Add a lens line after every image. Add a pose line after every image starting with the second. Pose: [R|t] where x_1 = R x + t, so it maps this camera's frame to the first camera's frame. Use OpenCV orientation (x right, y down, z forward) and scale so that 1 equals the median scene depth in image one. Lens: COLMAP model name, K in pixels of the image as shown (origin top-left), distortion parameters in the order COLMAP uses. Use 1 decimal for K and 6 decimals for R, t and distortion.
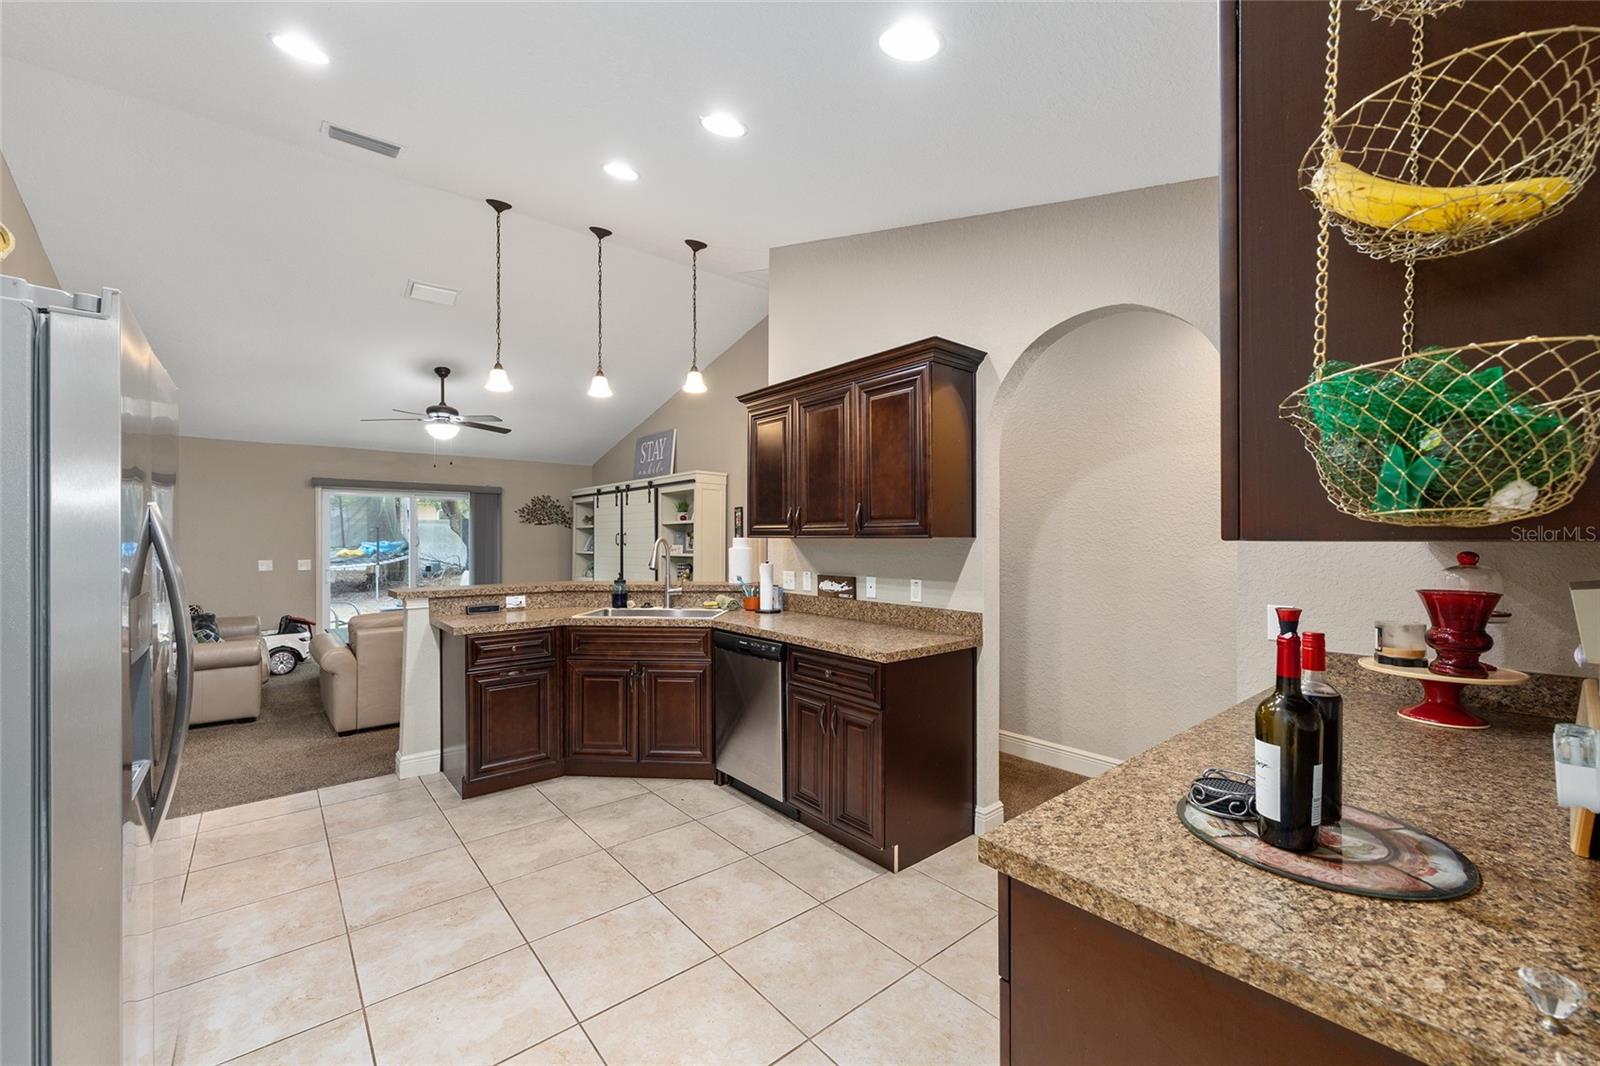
lens RADIAL K [[644.7, 0, 801.7], [0, 644.7, 537.7], [0, 0, 1]] dist [-0.002842, 0.002996]
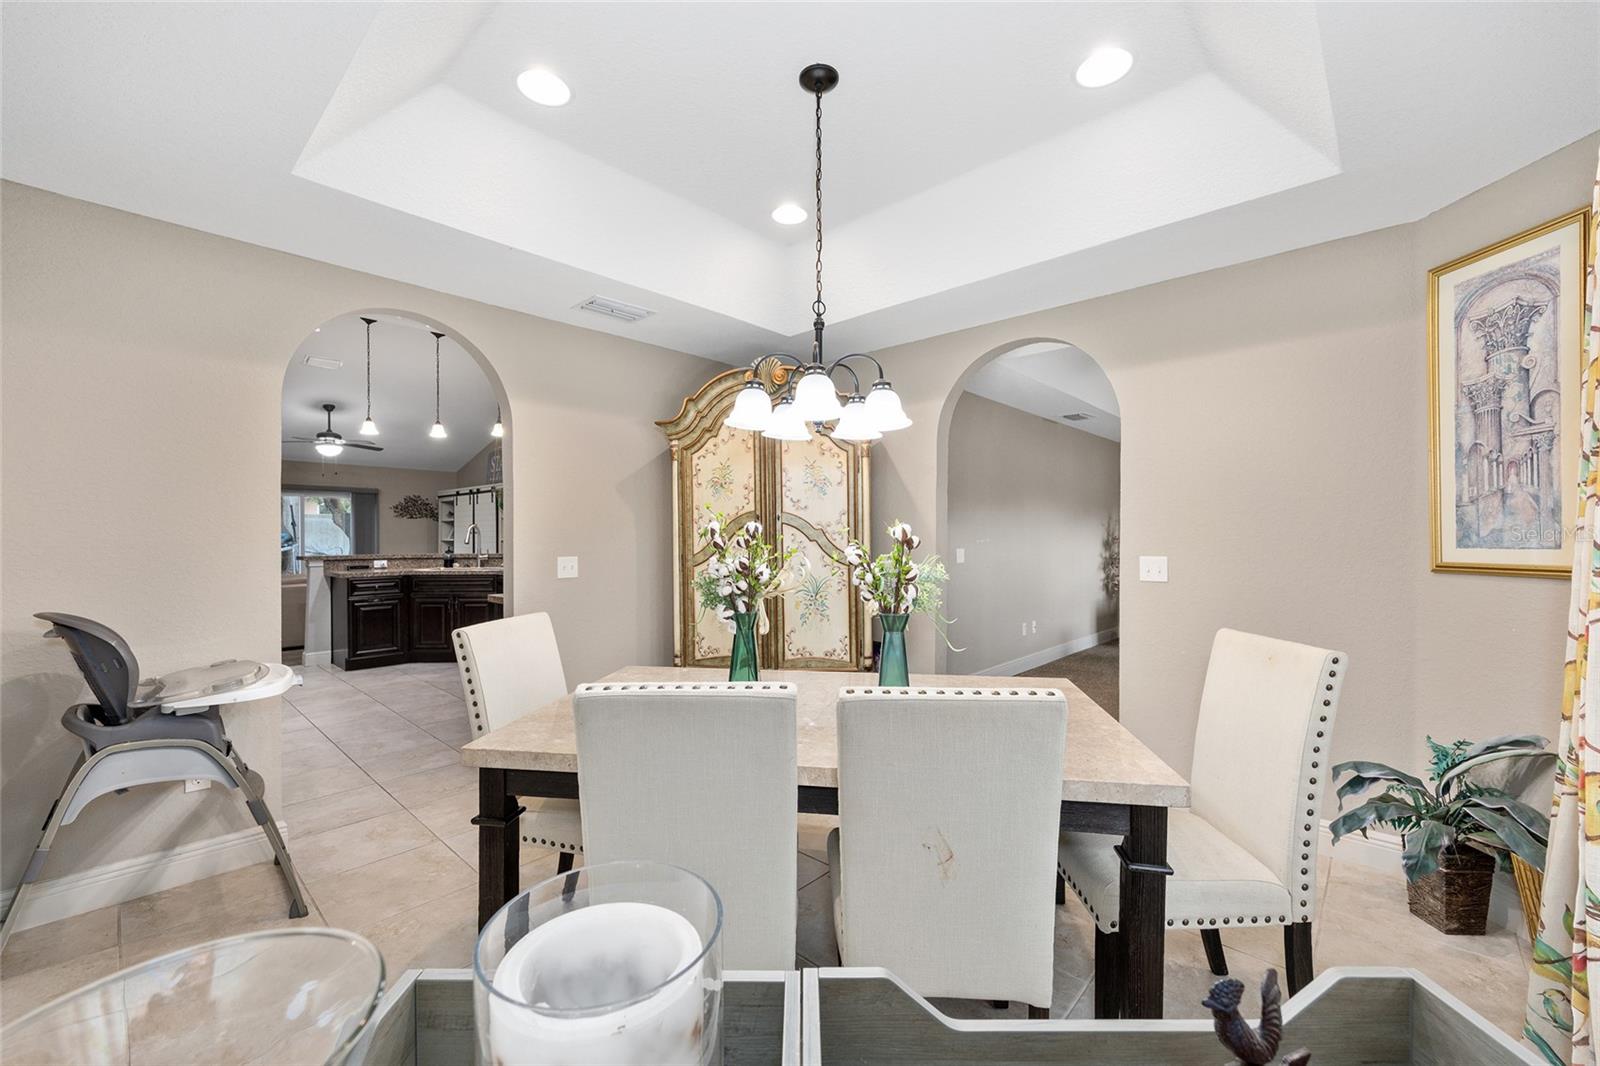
lens RADIAL K [[641.6, 0, 800.0], [0, 641.6, 533.0], [0, 0, 1]] dist [-0.001363, 0.000232]
pose [[0.991142, -0.002466, 0.132786, 0.390590], [0.002570, 0.999997, -0.000613, 0.023701], [-0.132784, 0.000949, 0.991145, -0.745323]]
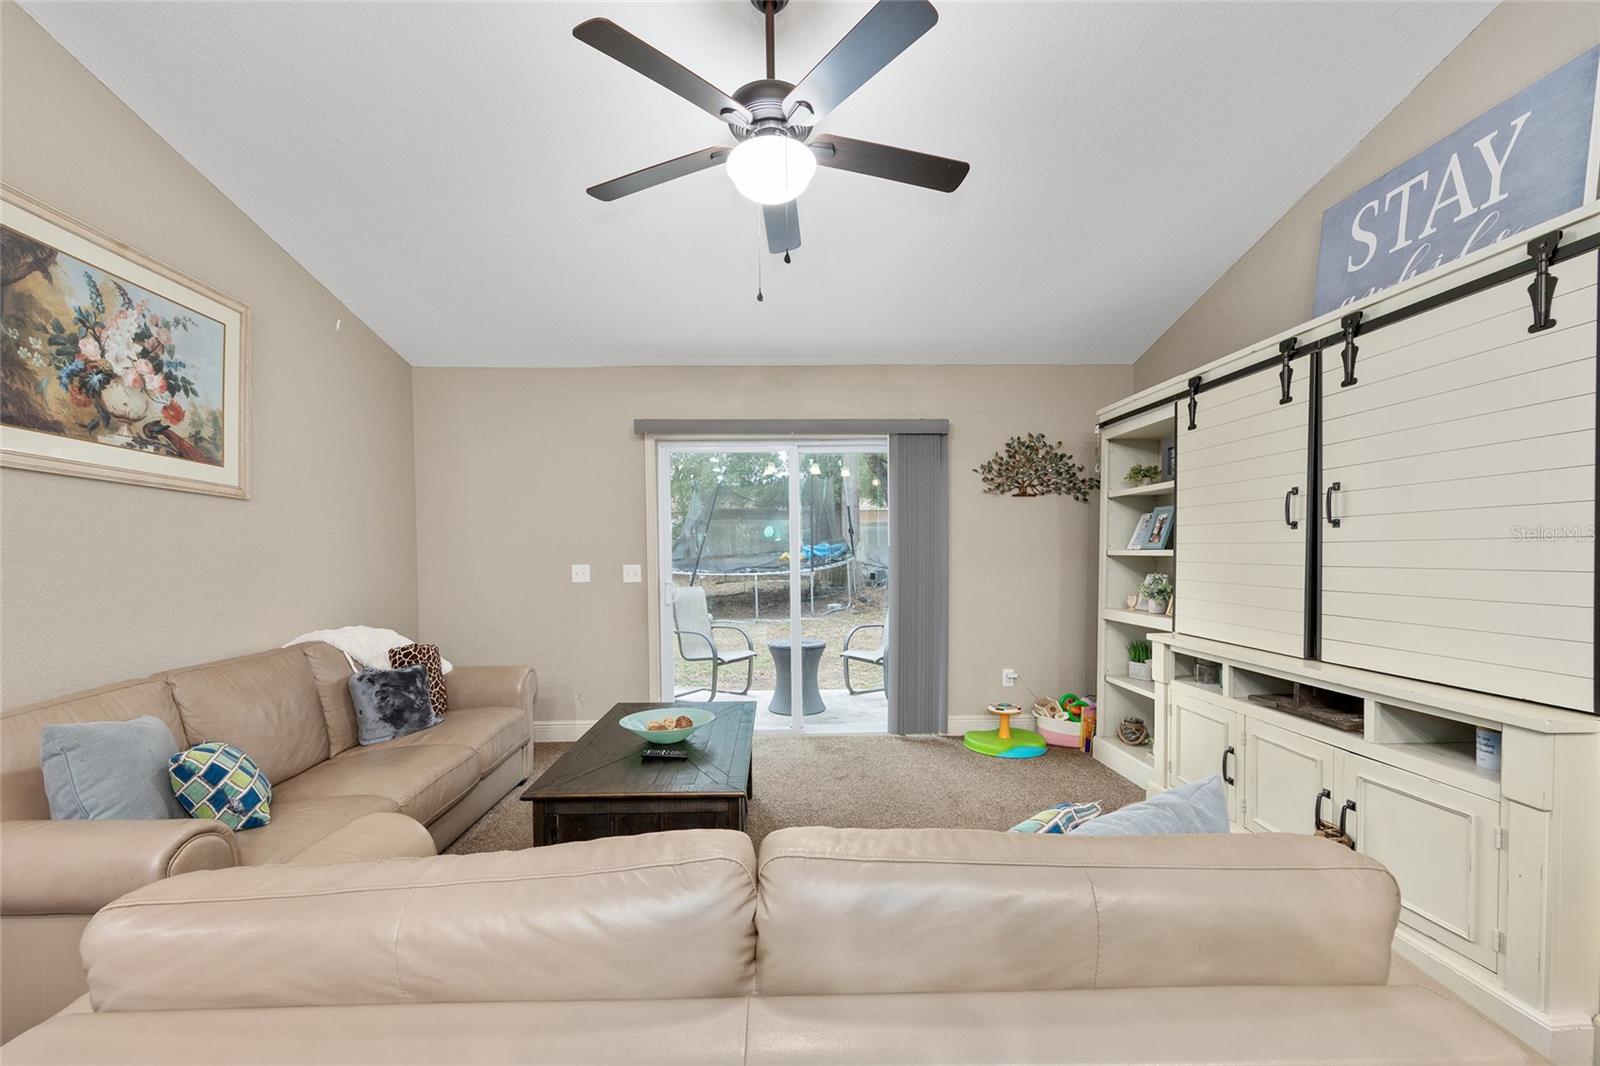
lens RADIAL K [[656.4, 0, 794.8], [0, 656.4, 569.3], [0, 0, 1]] dist [0.002770, 0.000753]
pose [[0.782466, 0.014590, -0.622522, -0.501518], [0.008476, 0.999383, 0.034076, 0.034338], [0.622635, -0.031939, 0.781860, 1.095347]]
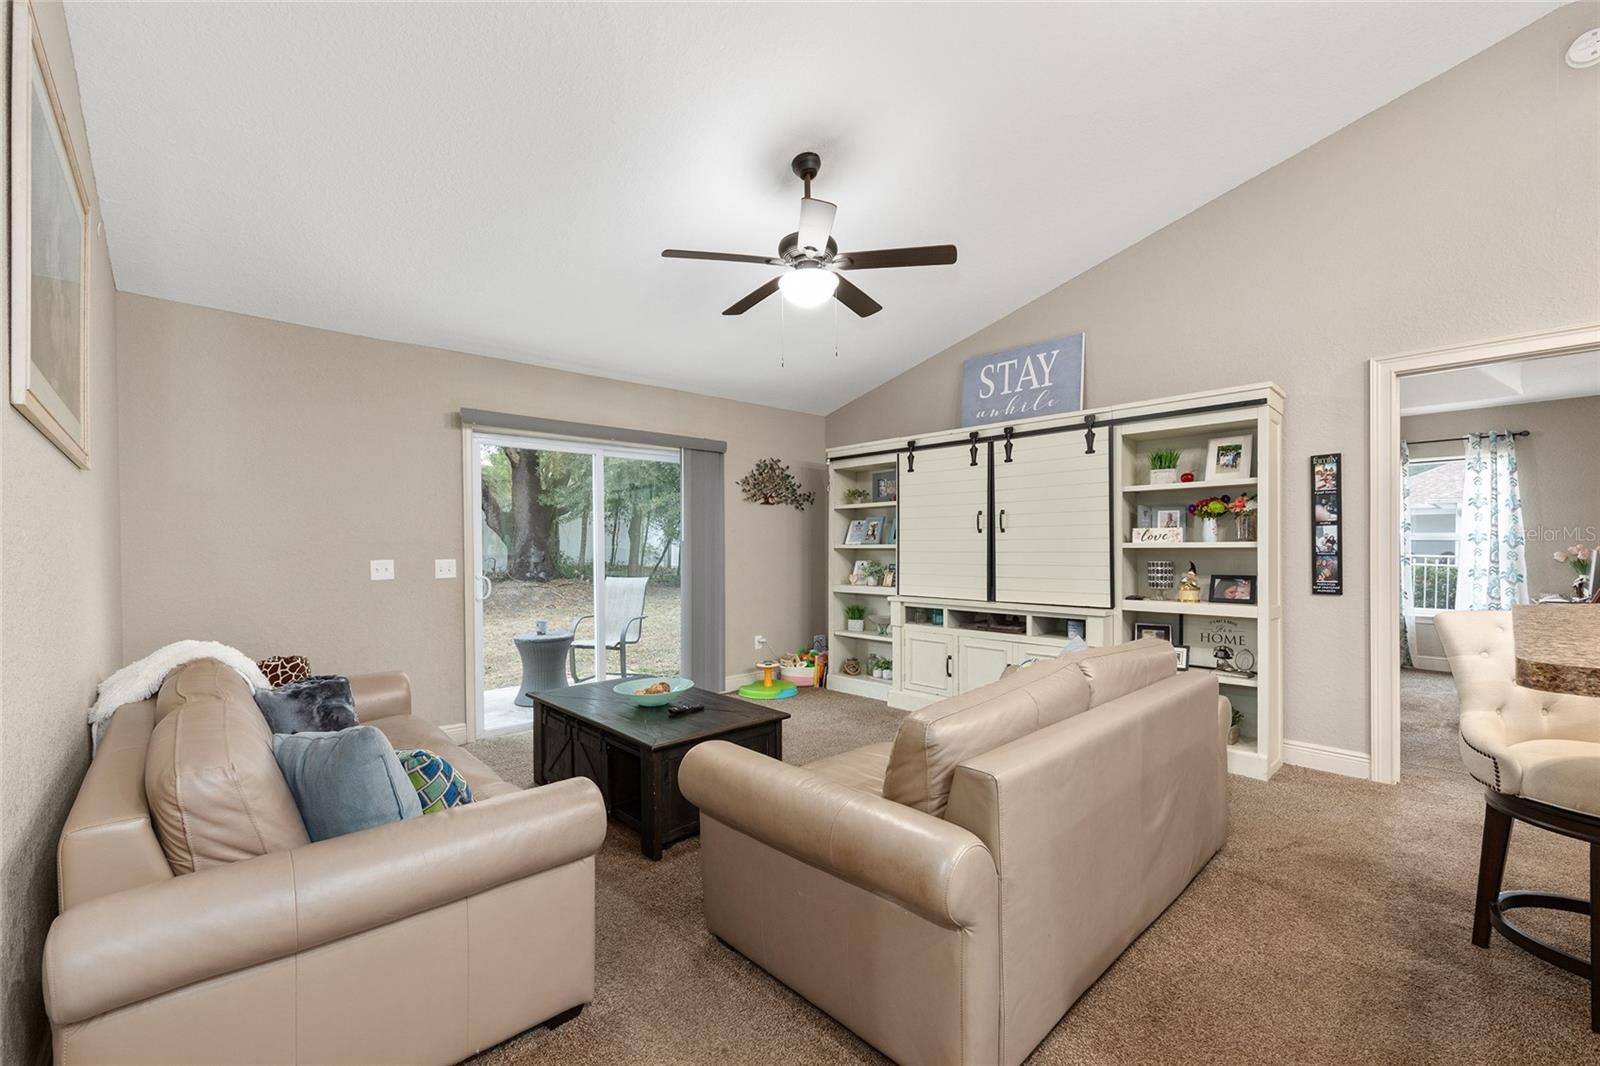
lens RADIAL K [[655.5, 0, 794.3], [0, 655.5, 551.8], [0, 0, 1]] dist [0.000302, 0.000428]
pose [[0.999009, -0.003928, 0.044331, -0.875248], [0.003221, 0.999866, 0.016020, 0.034969], [-0.044388, -0.015862, 0.998888, 0.749046]]
